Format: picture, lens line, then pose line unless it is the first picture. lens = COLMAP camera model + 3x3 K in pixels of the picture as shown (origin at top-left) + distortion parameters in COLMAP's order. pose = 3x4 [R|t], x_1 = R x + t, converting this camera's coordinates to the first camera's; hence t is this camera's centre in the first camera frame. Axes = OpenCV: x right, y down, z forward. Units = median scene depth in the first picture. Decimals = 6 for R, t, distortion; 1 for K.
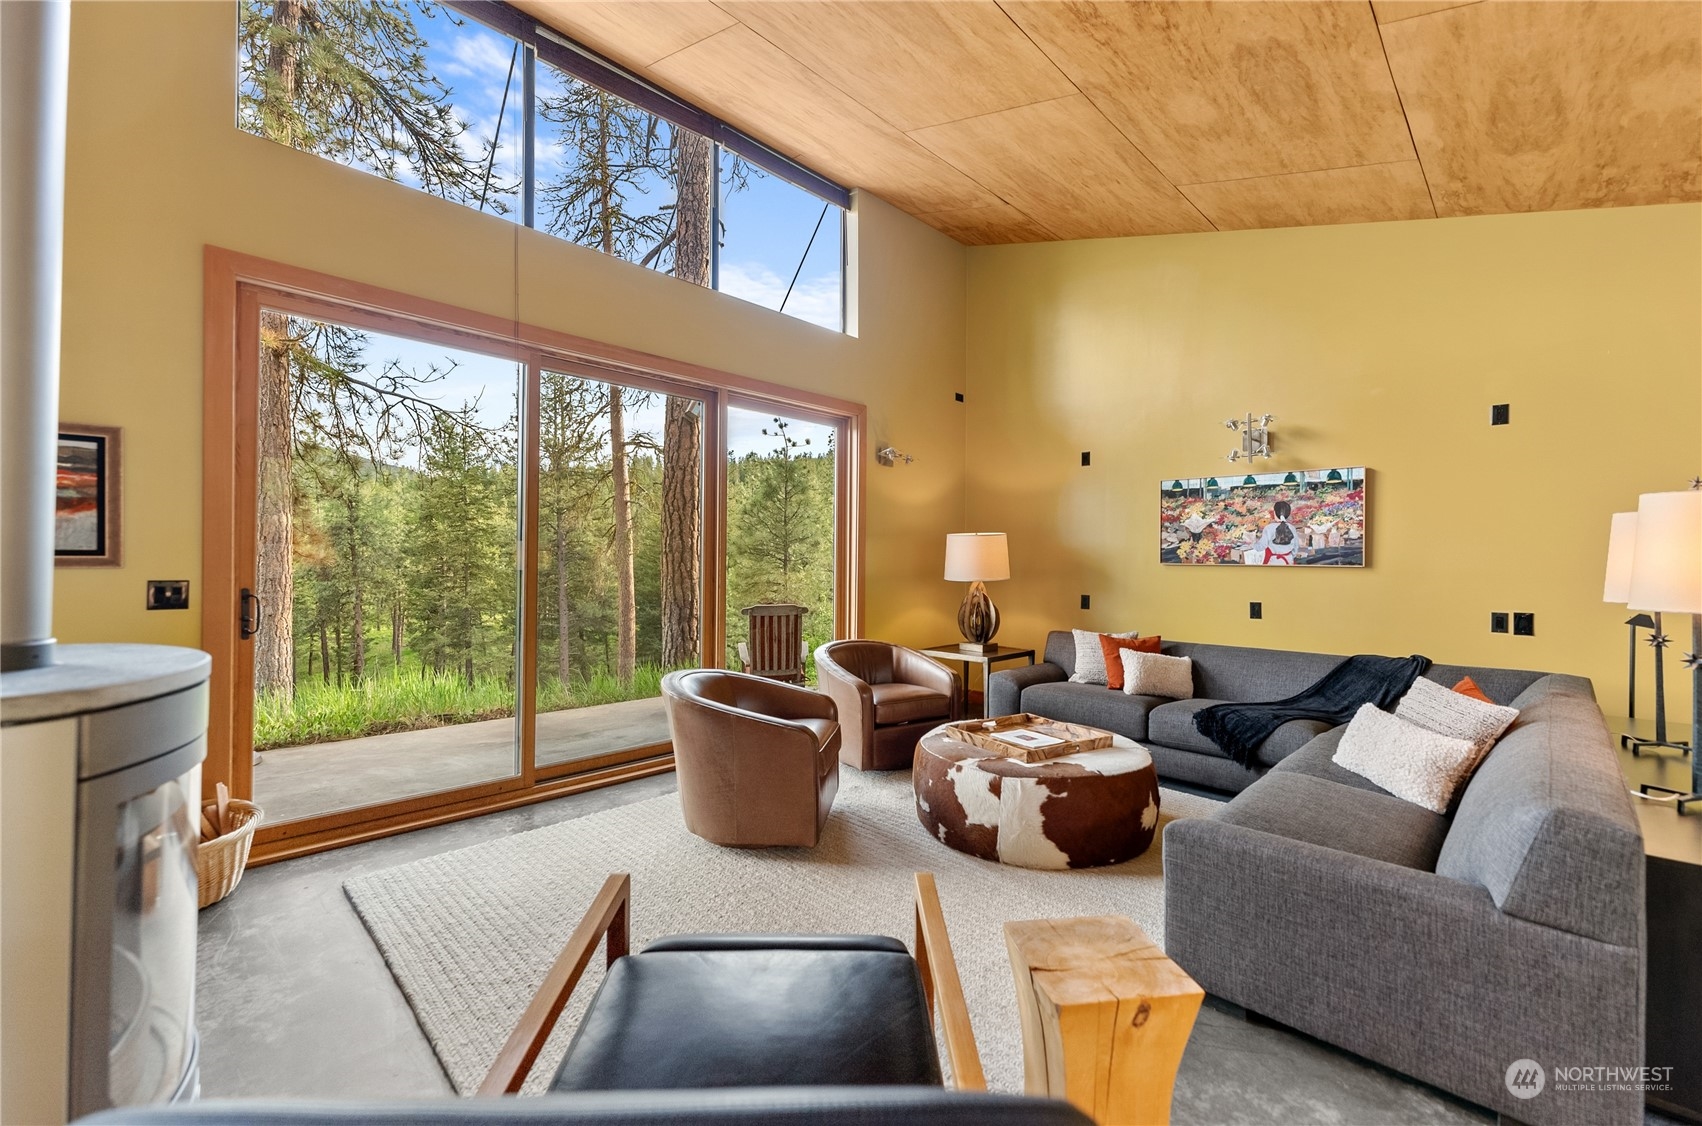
lens RADIAL K [[698.6, 0, 839.7], [0, 698.6, 560.3], [0, 0, 1]] dist [-0.005305, 0.000113]
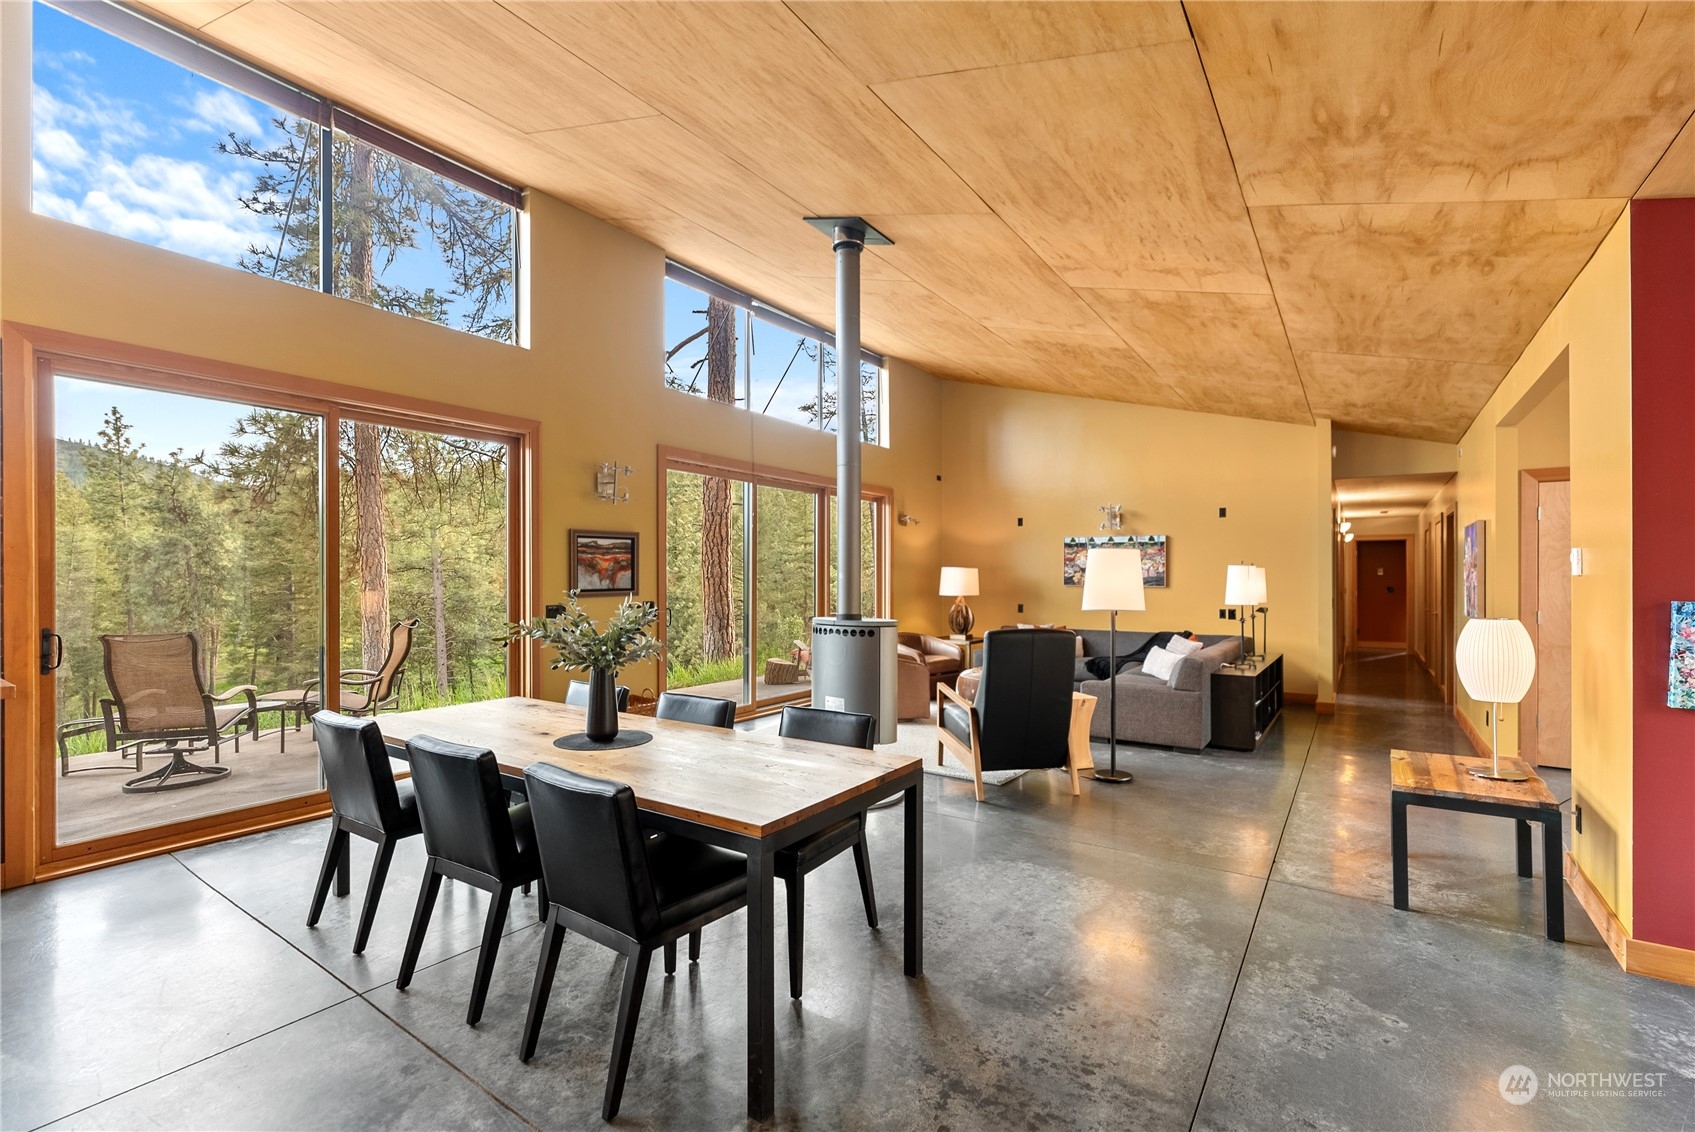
lens RADIAL K [[739.0, 0, 849.1], [0, 739.0, 580.5], [0, 0, 1]] dist [-0.004885, 0.002752]
pose [[0.984401, -0.008006, 0.175758, -0.414532], [0.006670, 0.999944, 0.008195, -0.027918], [-0.175813, -0.006895, 0.984399, -0.760908]]
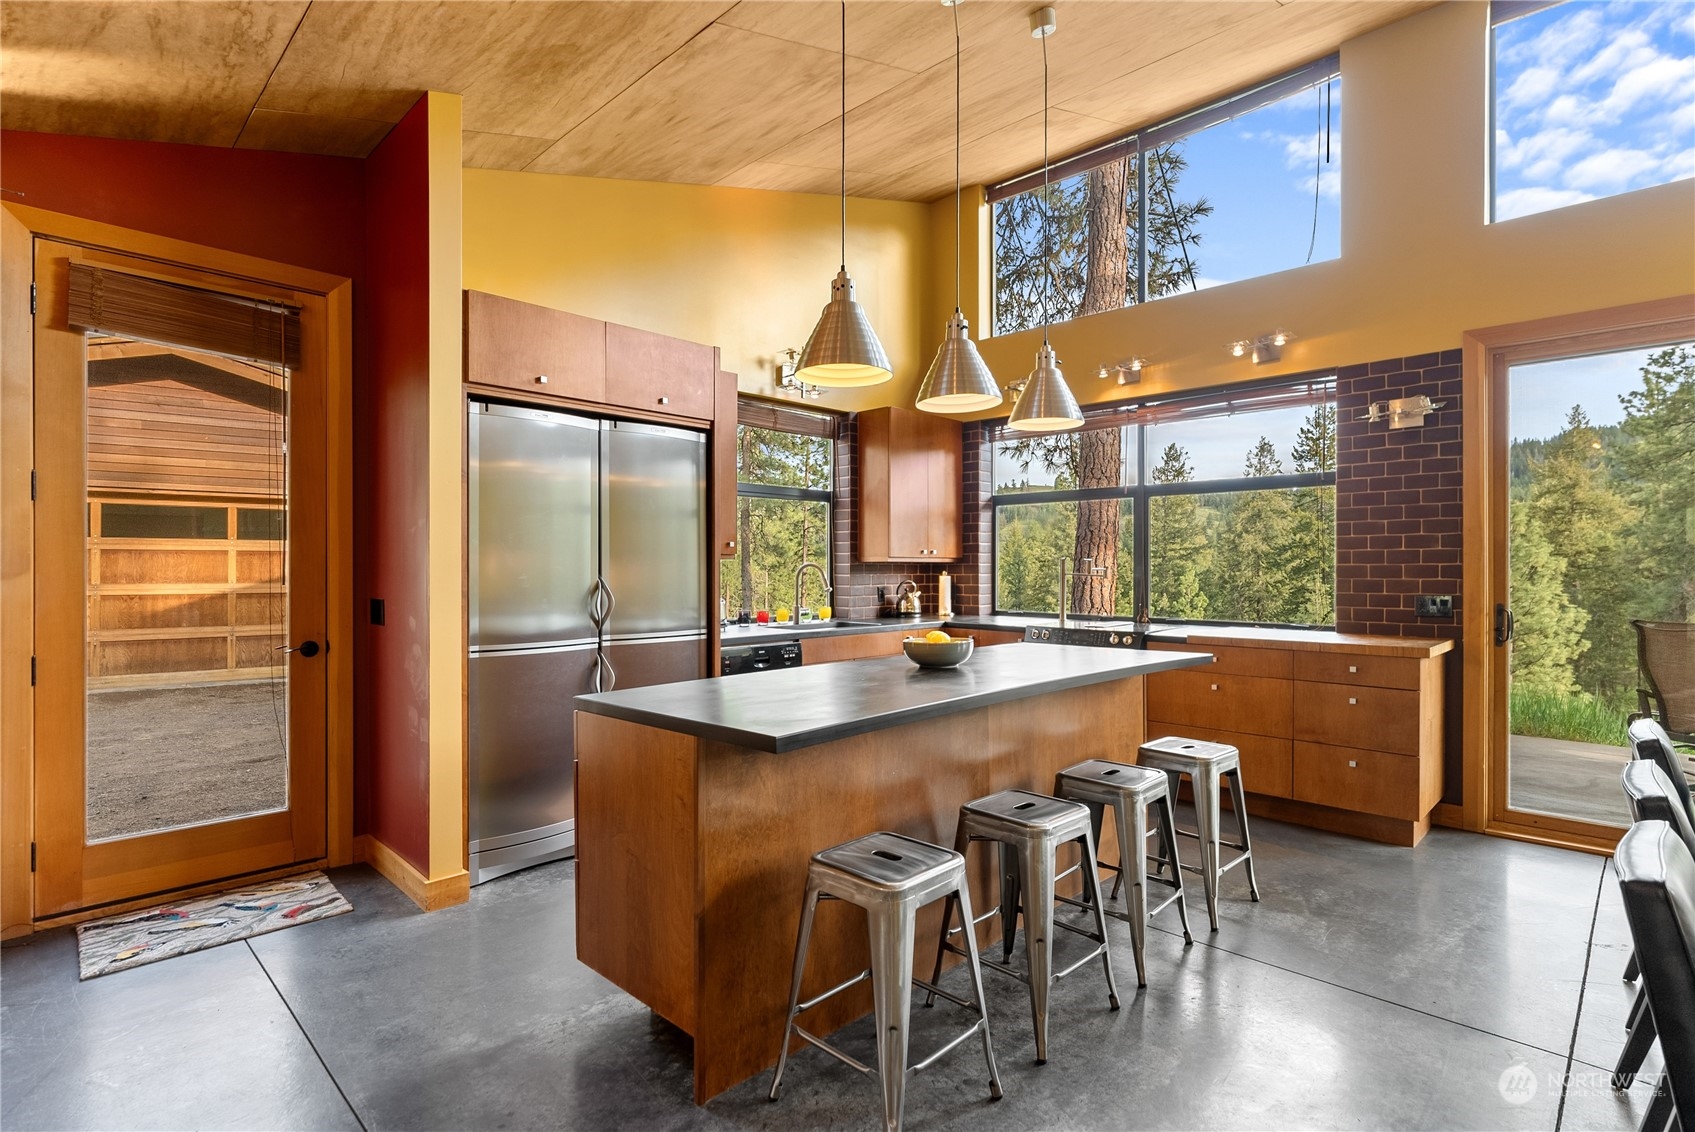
lens RADIAL K [[820.4, 0, 854.3], [0, 820.4, 571.9], [0, 0, 1]] dist [-0.003360, -0.000708]
pose [[0.016211, -0.000403, -0.999869, -0.209805], [0.001708, 0.999998, -0.000375, -0.016129], [0.999867, -0.001702, 0.016212, -0.619356]]
